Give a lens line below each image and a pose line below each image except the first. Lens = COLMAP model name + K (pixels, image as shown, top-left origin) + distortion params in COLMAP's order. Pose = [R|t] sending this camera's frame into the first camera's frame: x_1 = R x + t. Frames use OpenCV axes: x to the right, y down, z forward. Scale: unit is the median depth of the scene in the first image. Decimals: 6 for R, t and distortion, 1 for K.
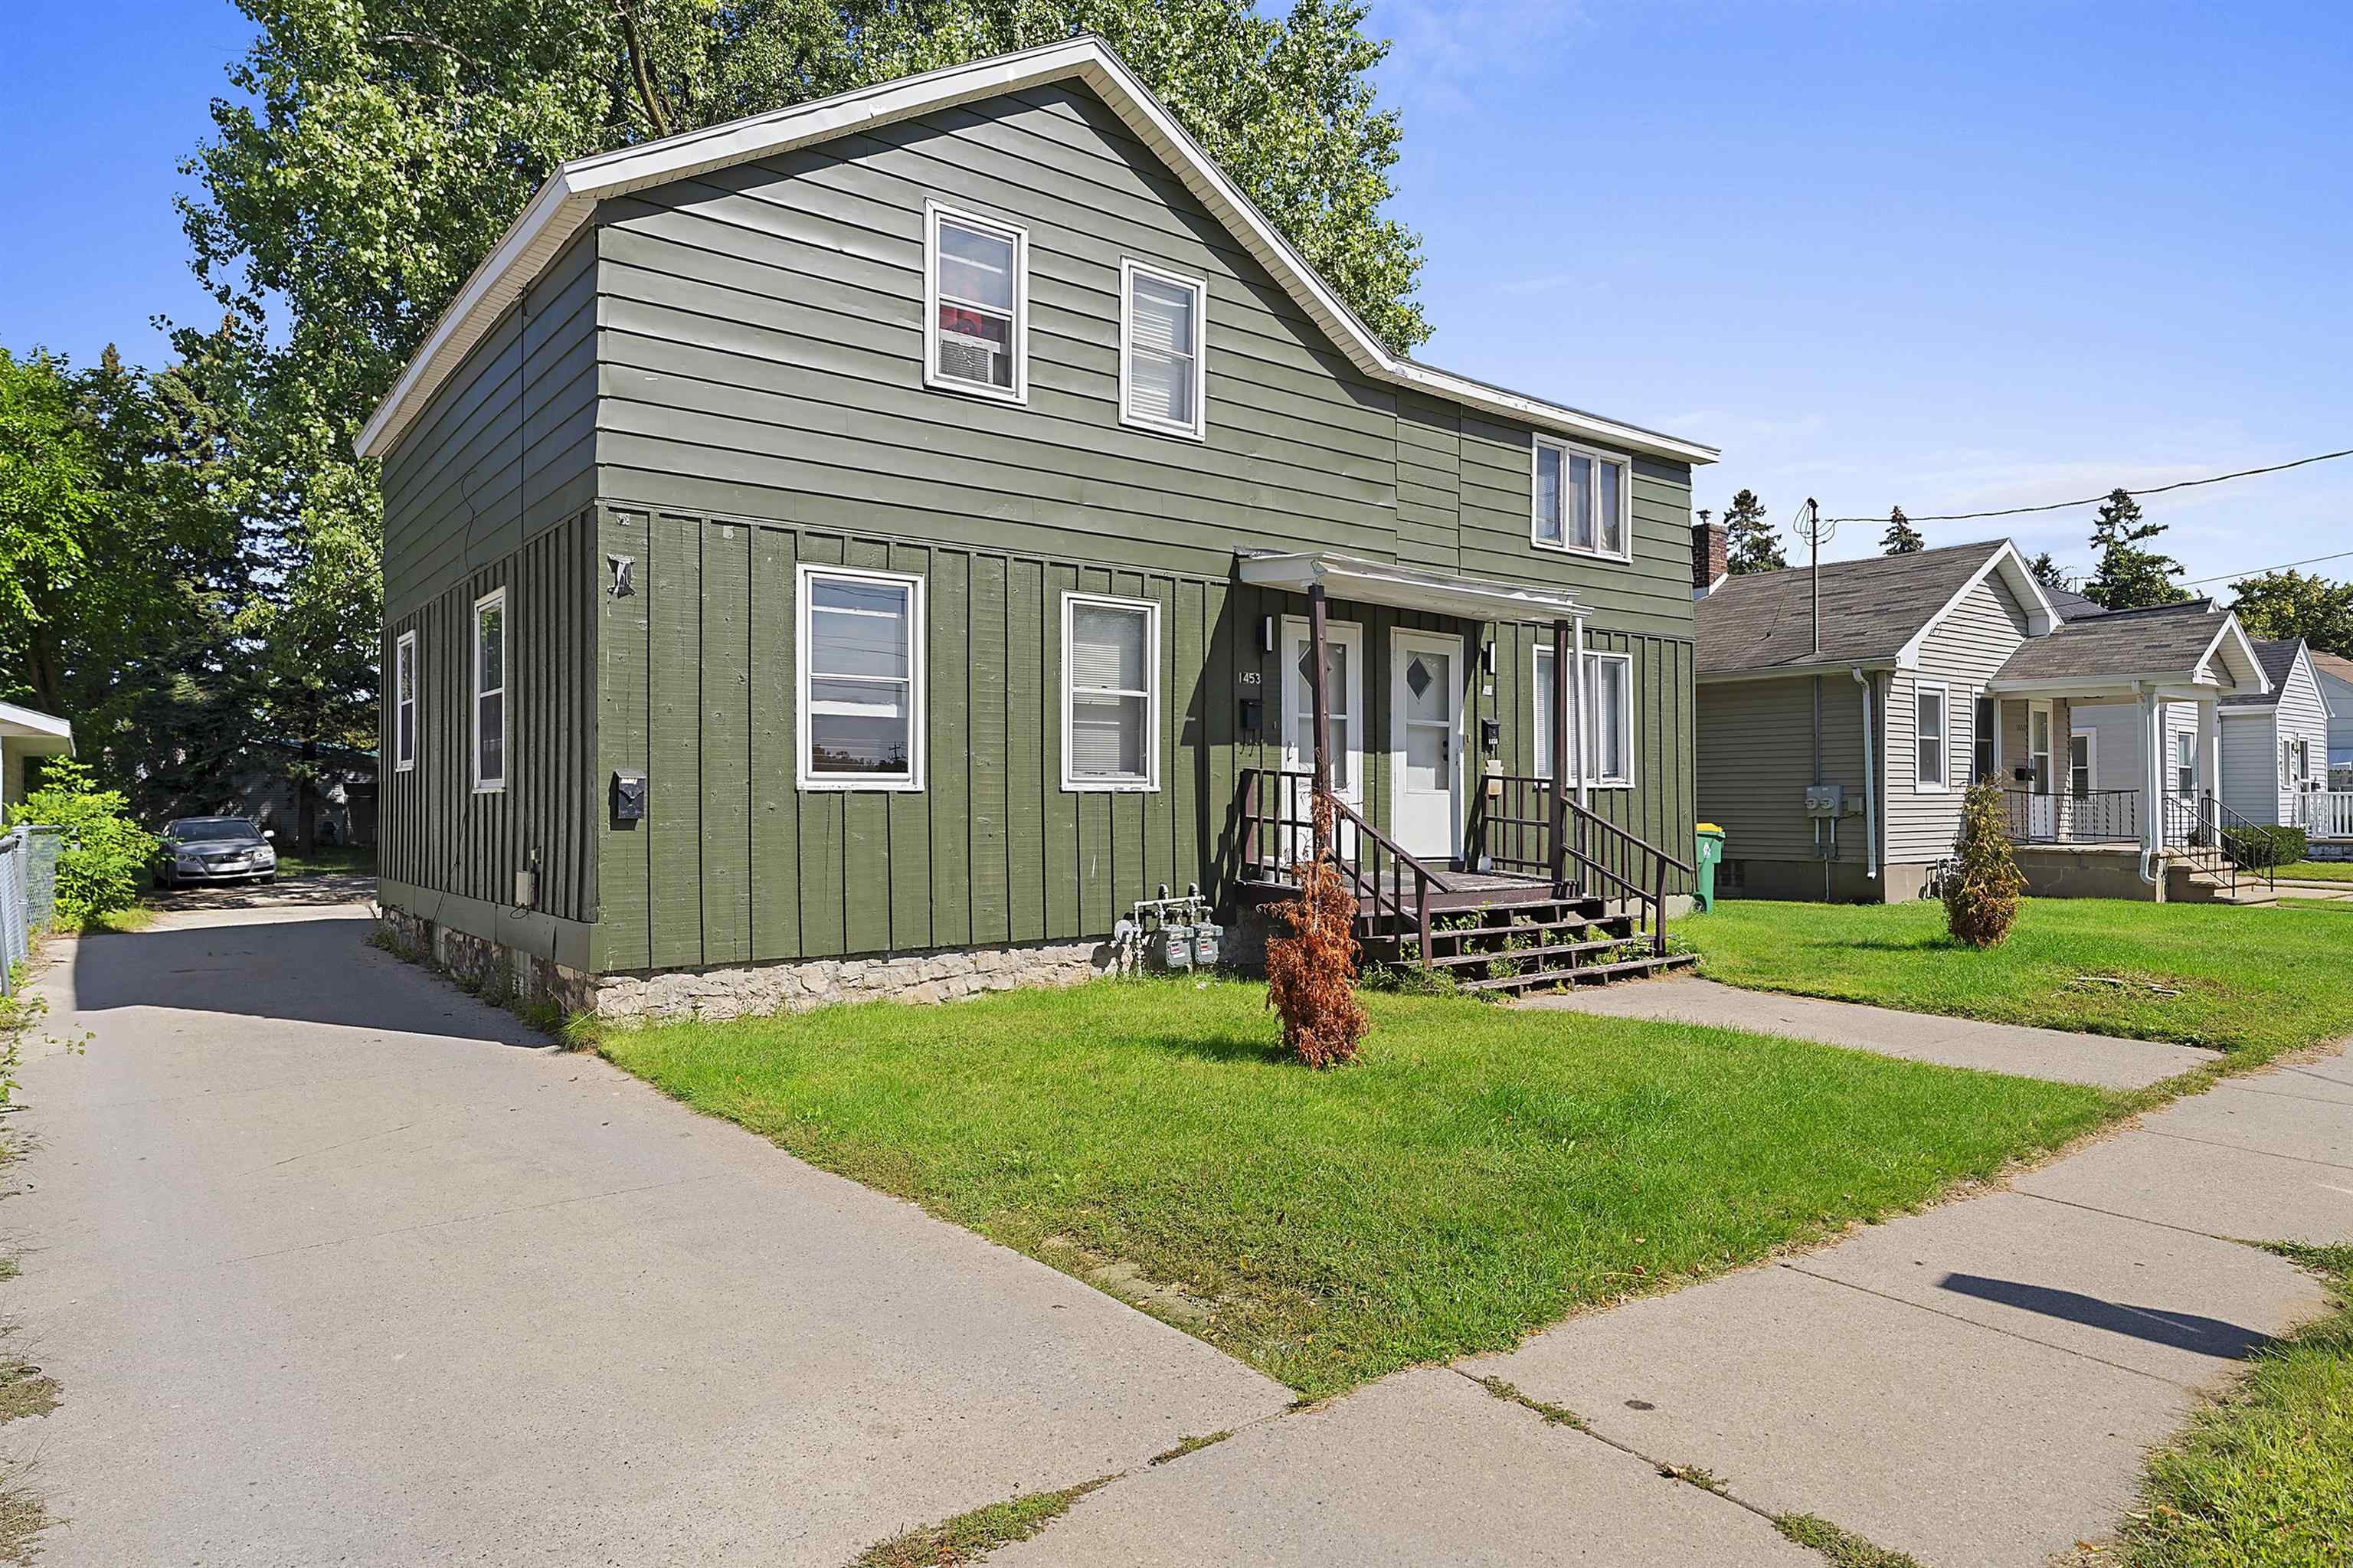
lens RADIAL K [[1395.9, 0, 1175.7], [0, 1395.9, 780.7], [0, 0, 1]] dist [0.007771, 0.001256]
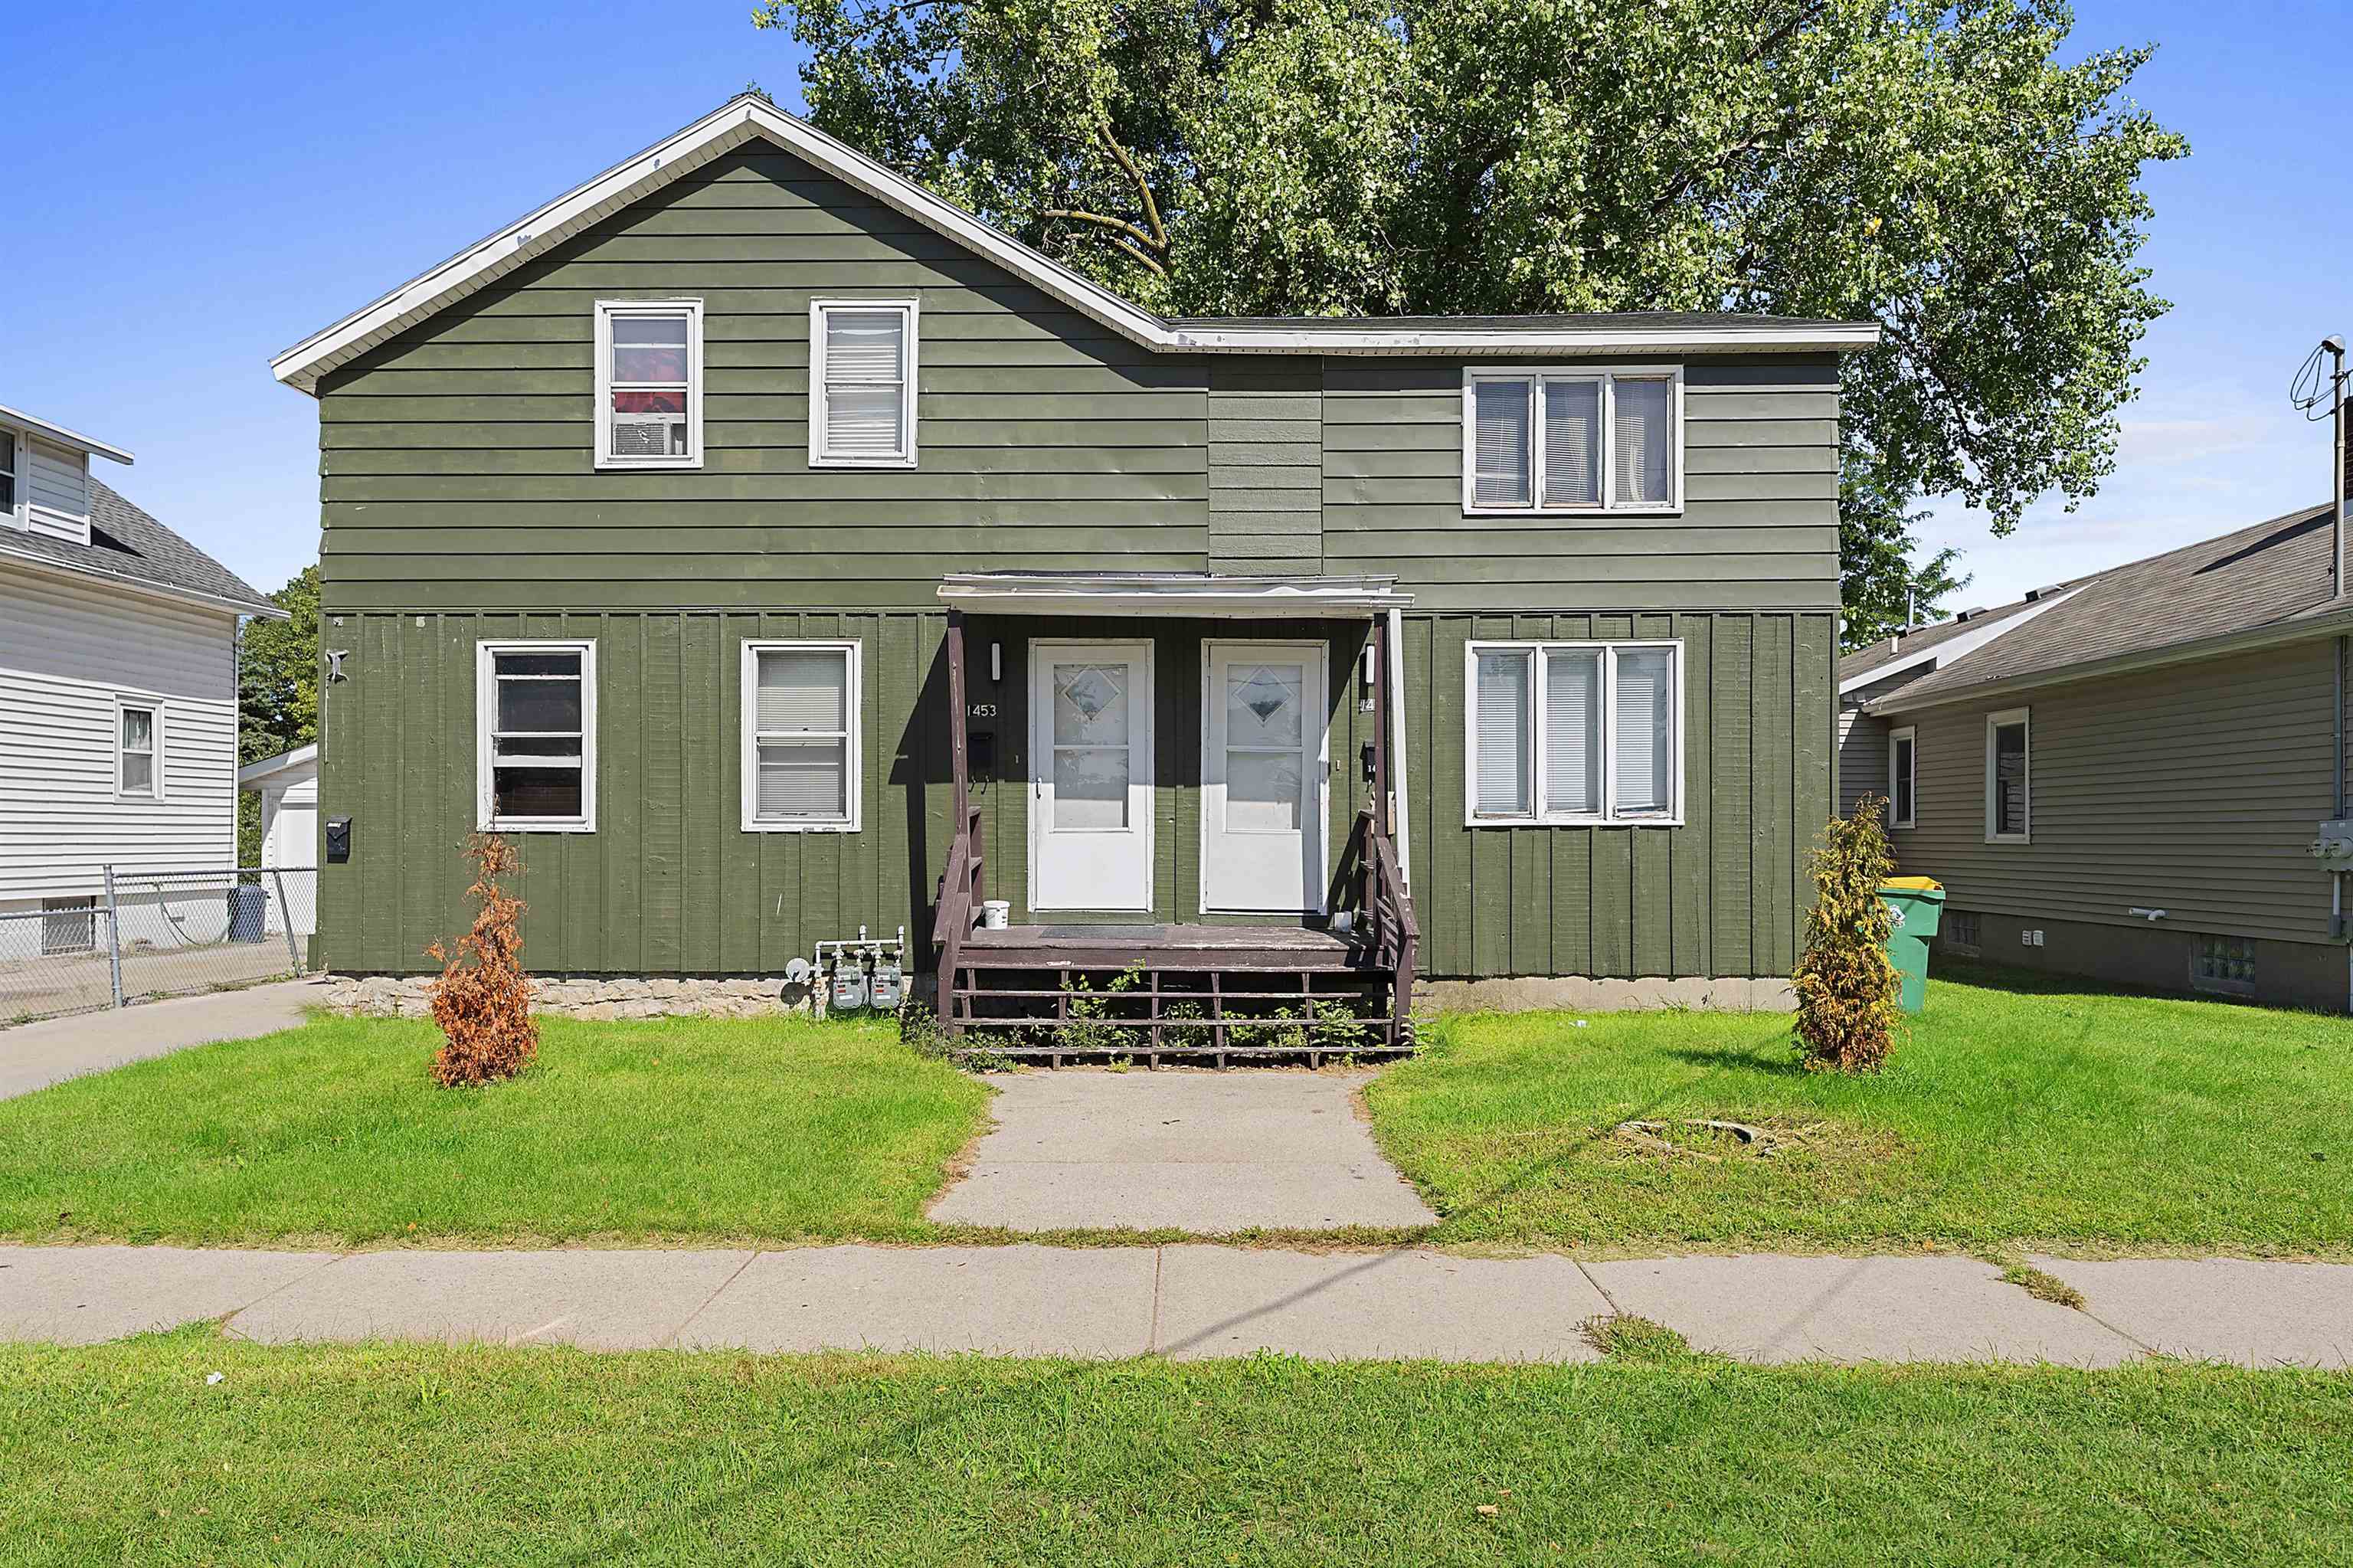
lens RADIAL K [[1595.9, 0, 1174.2], [0, 1595.9, 835.5], [0, 0, 1]] dist [0.003633, -0.002299]
pose [[0.776508, 0.003754, -0.630096, 0.909282], [0.006737, 0.999876, 0.014260, -0.004406], [0.630071, -0.015318, 0.776386, 0.273210]]
